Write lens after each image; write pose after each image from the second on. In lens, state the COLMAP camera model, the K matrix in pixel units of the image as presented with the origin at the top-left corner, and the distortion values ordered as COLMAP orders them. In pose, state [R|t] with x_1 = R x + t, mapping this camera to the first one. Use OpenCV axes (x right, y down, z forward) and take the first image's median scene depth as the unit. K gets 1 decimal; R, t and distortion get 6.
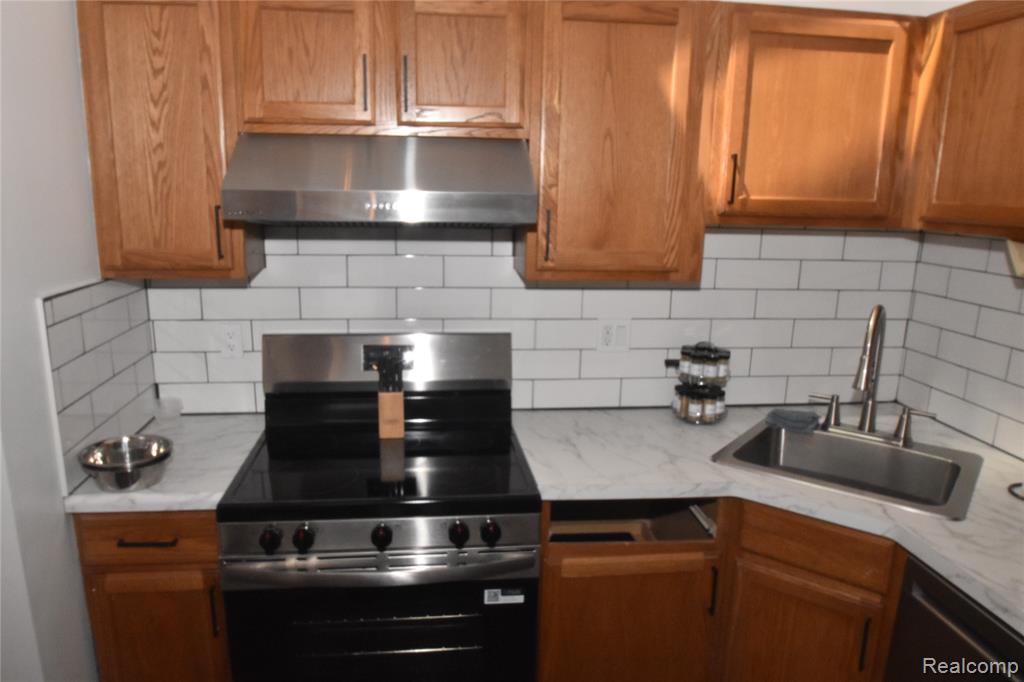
lens RADIAL K [[727.5, 0, 502.6], [0, 727.5, 369.7], [0, 0, 1]] dist [-0.040545, 0.005401]
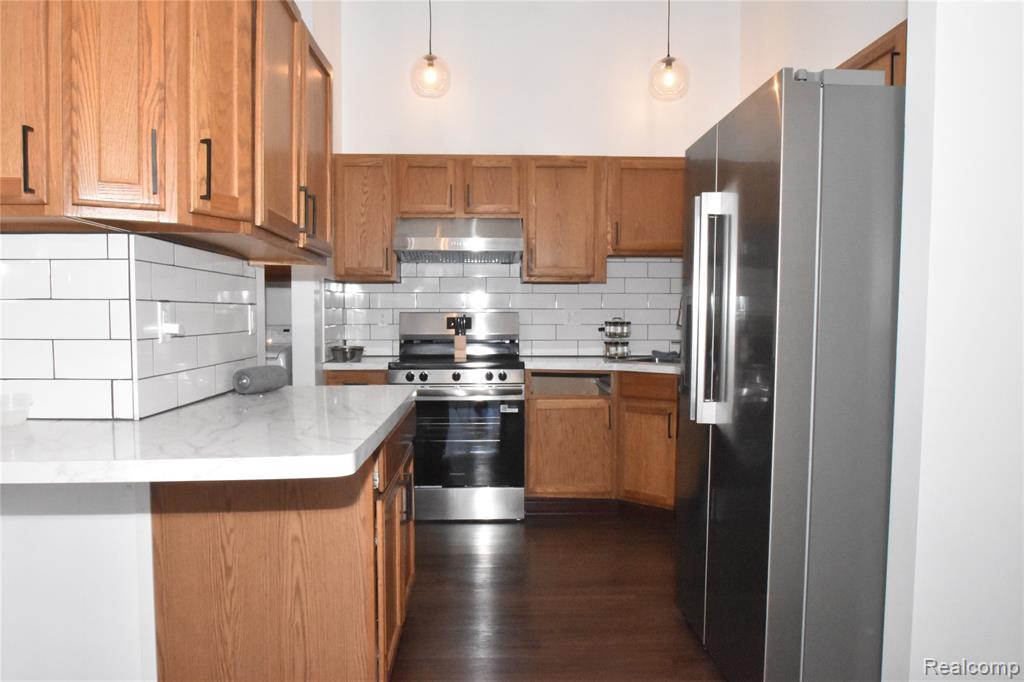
lens RADIAL K [[720.2, 0, 511.8], [0, 720.2, 367.3], [0, 0, 1]] dist [-0.054219, 0.002564]
pose [[0.997313, -0.012059, -0.072253, 0.162307], [-0.000261, 0.985763, -0.168139, 0.525811], [0.073252, 0.167706, 0.983112, -1.143617]]
